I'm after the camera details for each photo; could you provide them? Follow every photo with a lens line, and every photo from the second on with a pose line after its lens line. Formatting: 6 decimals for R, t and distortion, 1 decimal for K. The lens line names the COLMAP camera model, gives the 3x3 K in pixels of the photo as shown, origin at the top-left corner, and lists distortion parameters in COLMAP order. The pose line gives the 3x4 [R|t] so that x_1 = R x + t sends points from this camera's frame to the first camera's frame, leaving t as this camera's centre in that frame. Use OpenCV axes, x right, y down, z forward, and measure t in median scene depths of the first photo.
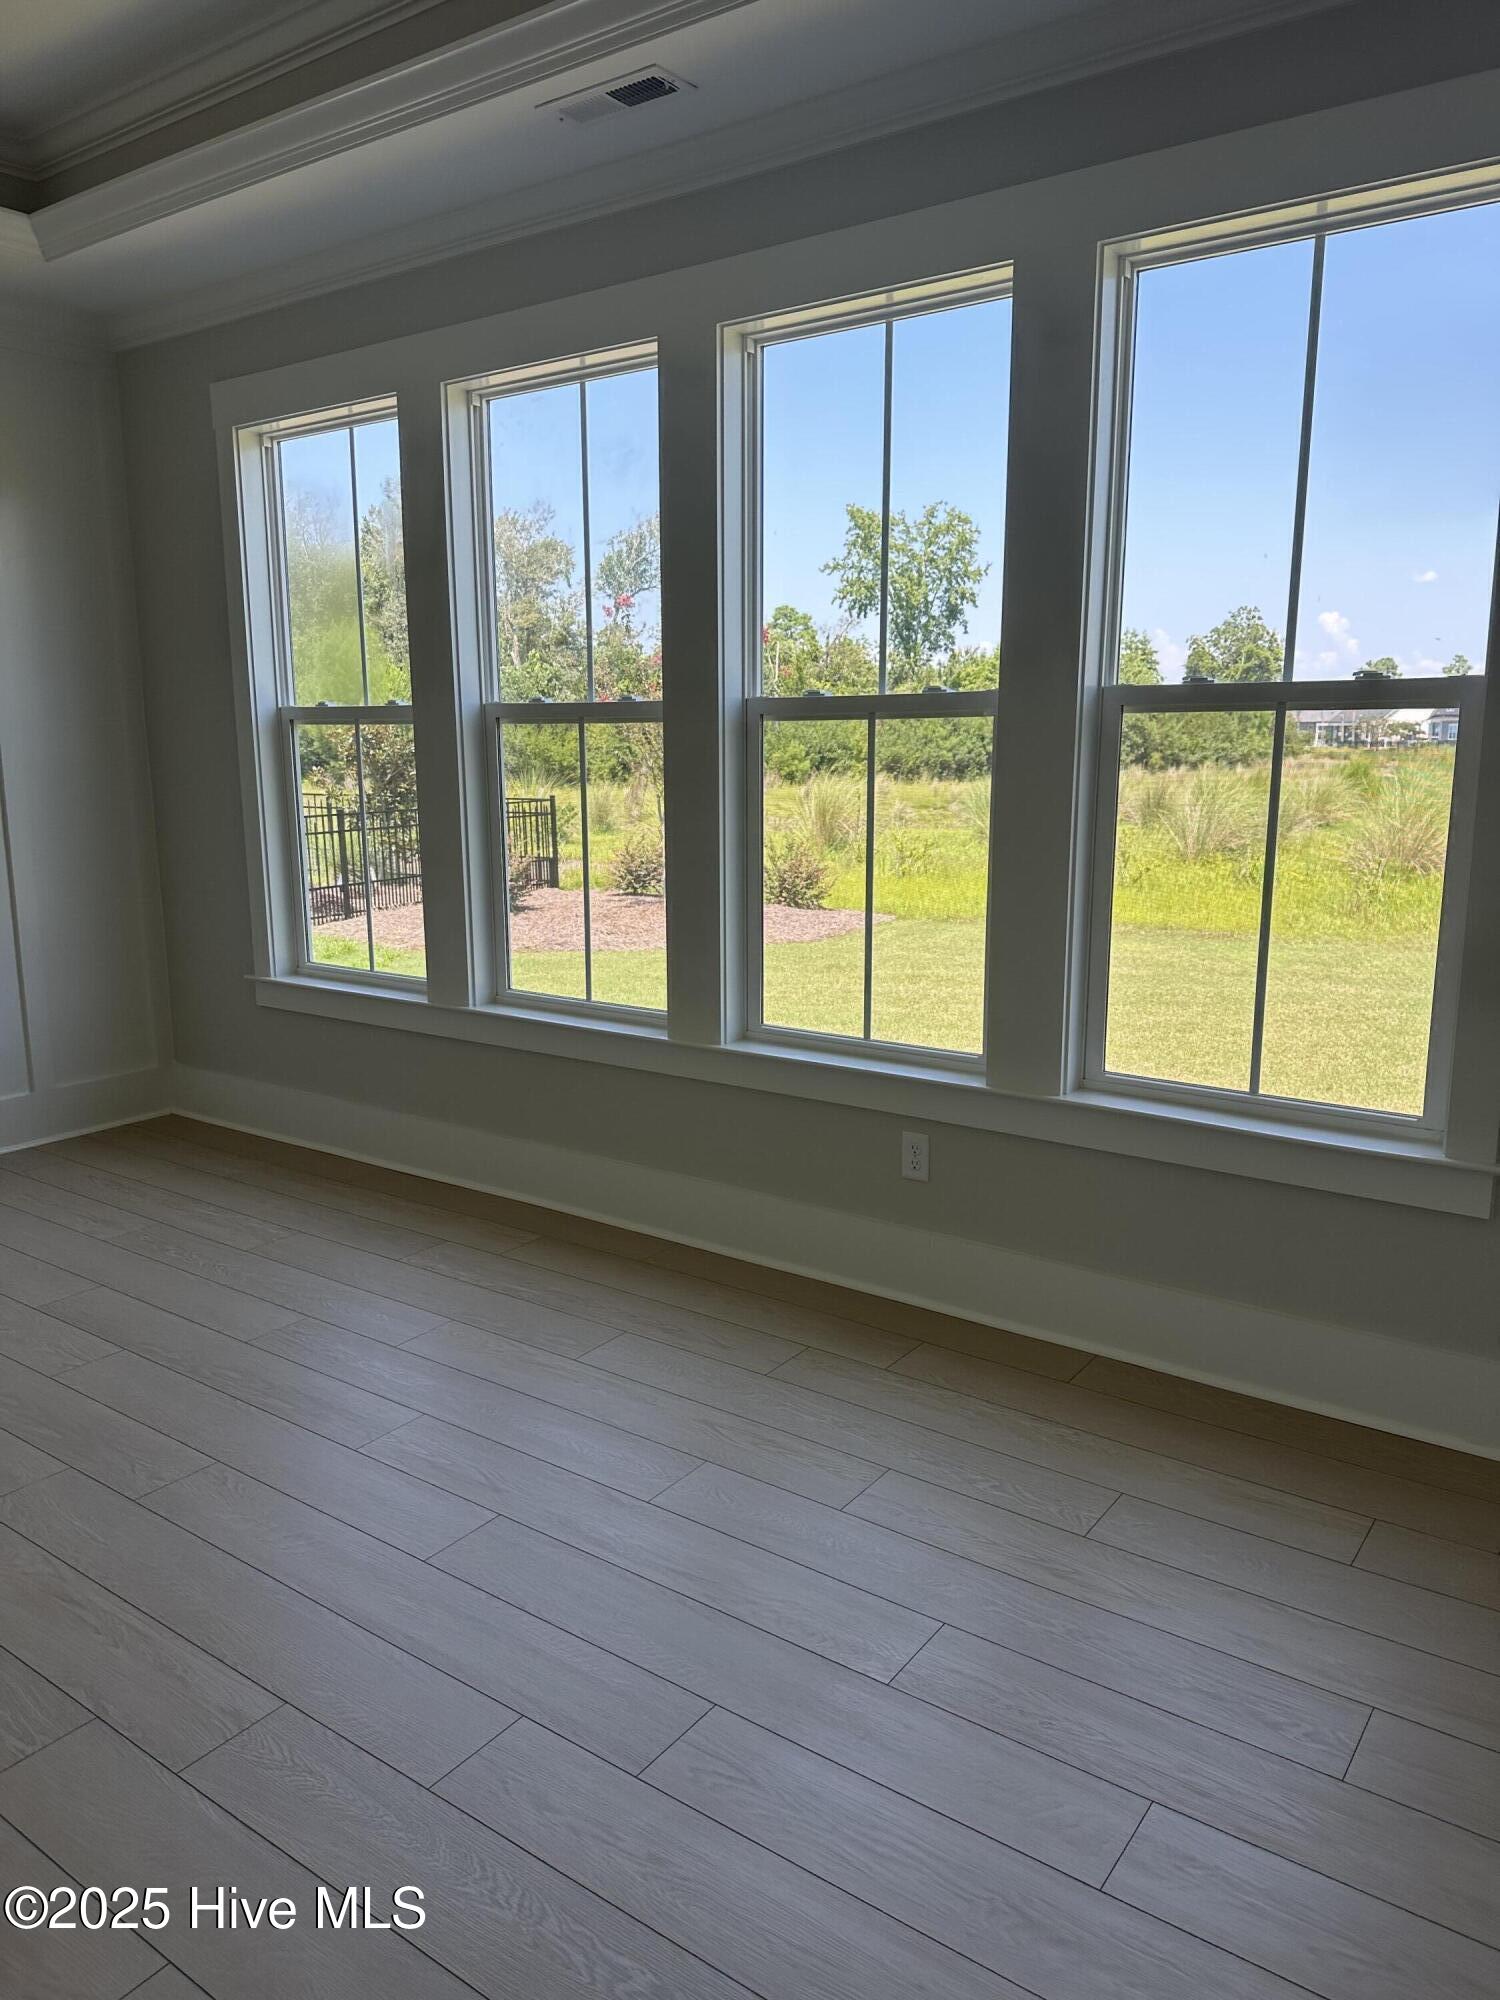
lens RADIAL K [[1397.0, 0, 738.2], [0, 1397.0, 986.0], [0, 0, 1]] dist [0.049181, -0.063087]
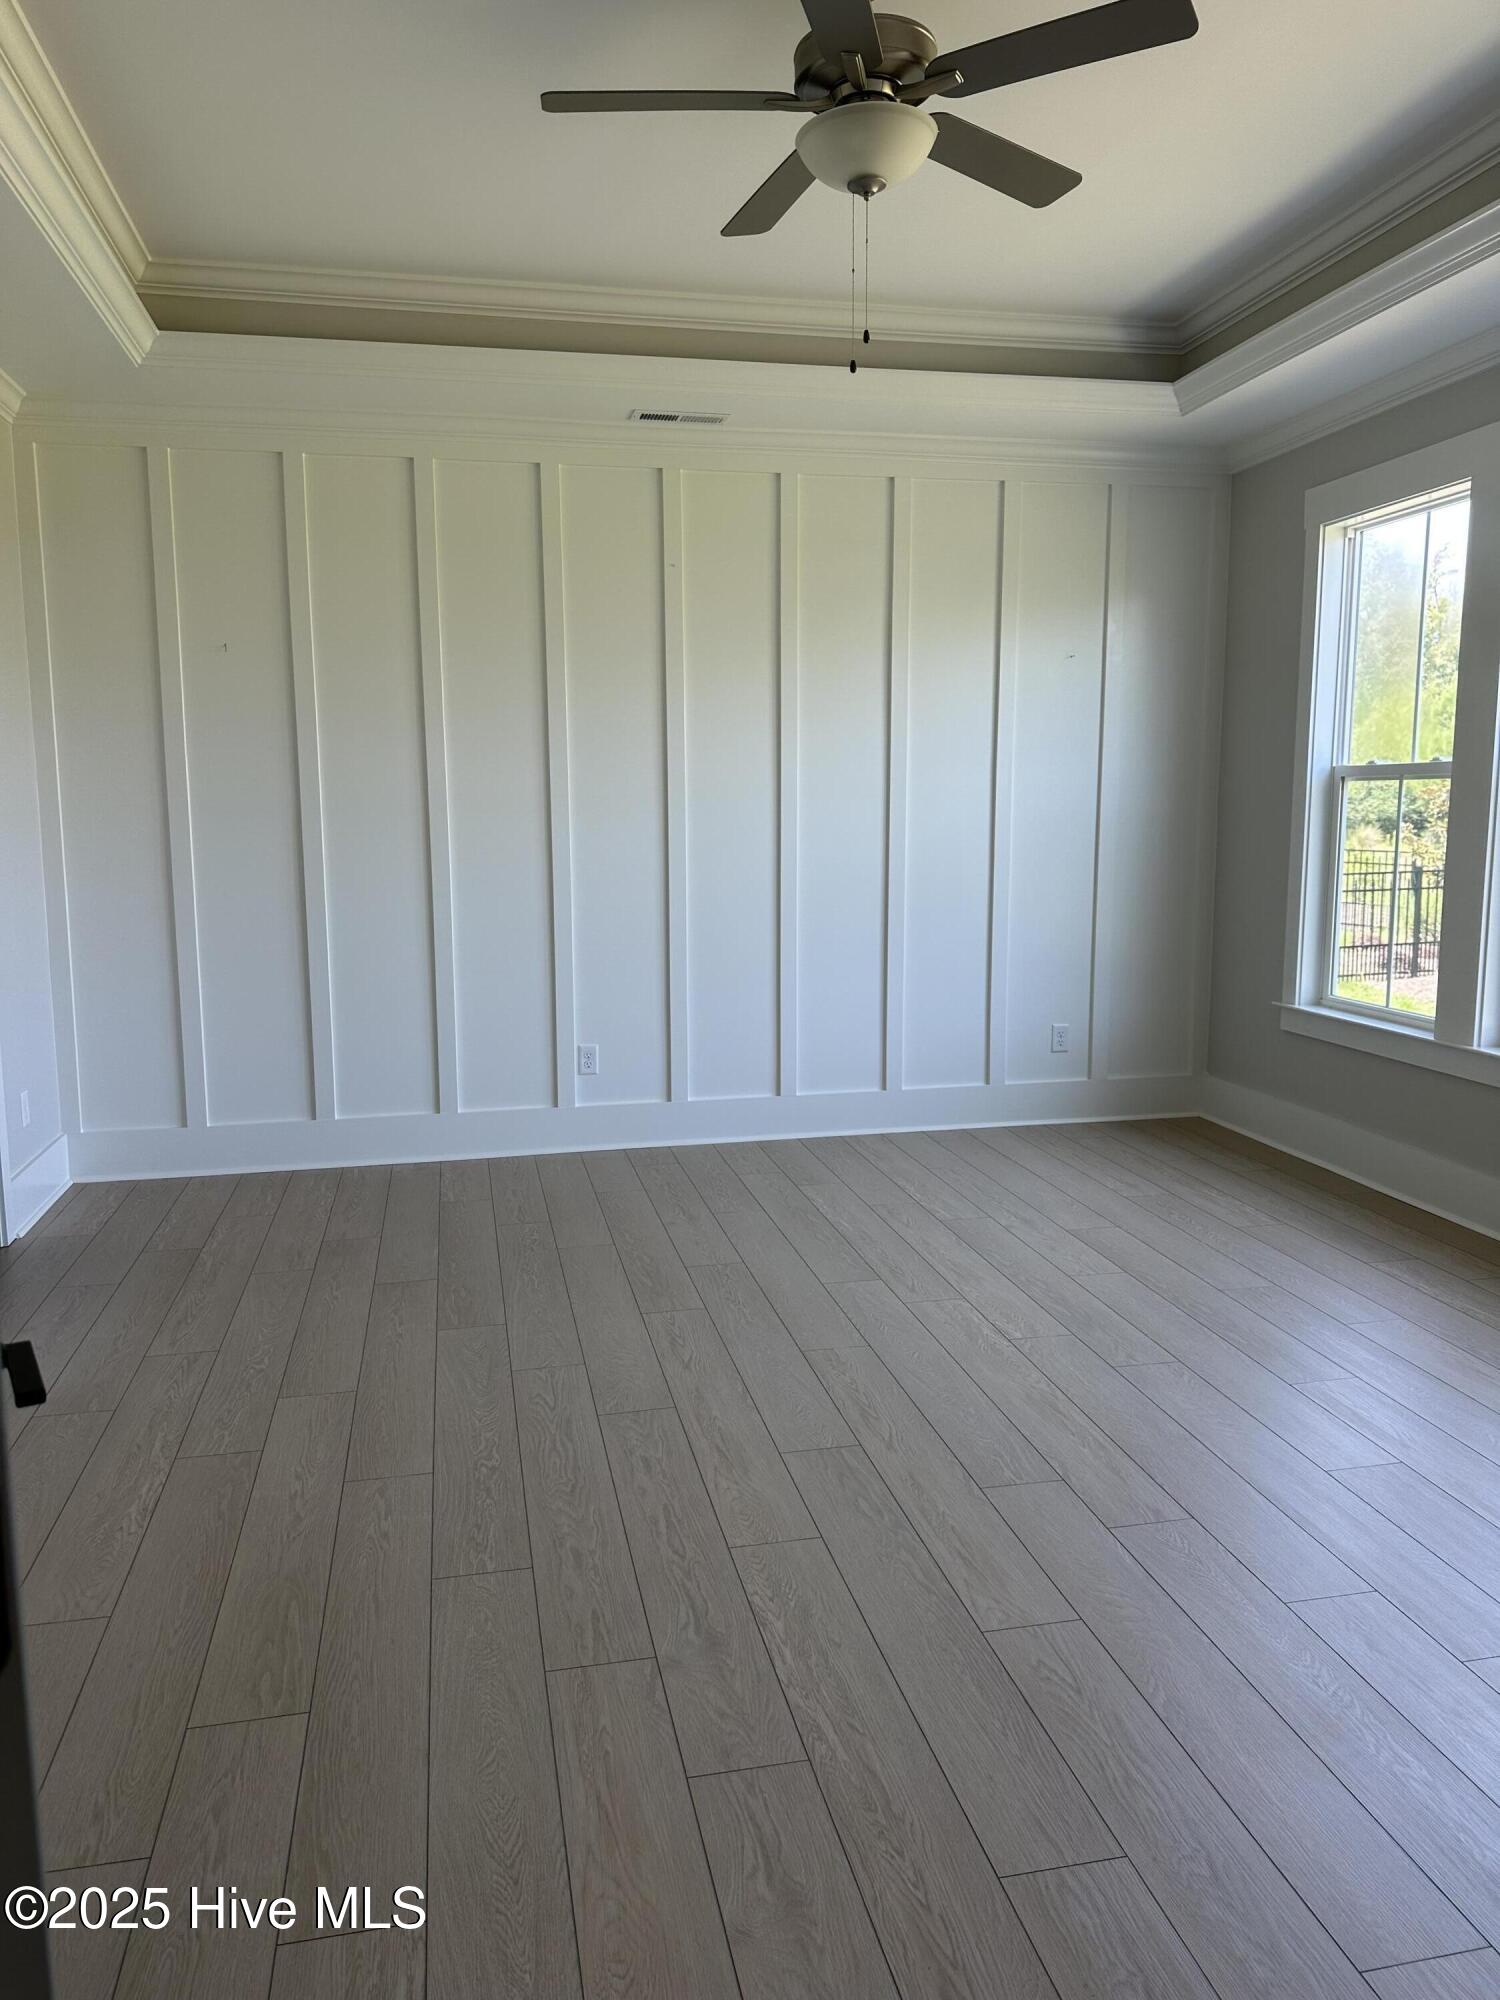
lens RADIAL K [[1397.0, 0, 731.8], [0, 1397.0, 1000.9], [0, 0, 1]] dist [0.049181, -0.063087]
pose [[0.735466, 0.099463, -0.670221, 0.101477], [-0.119436, 0.992709, 0.016258, 0.029208], [0.666952, 0.068092, 0.741983, -0.154837]]
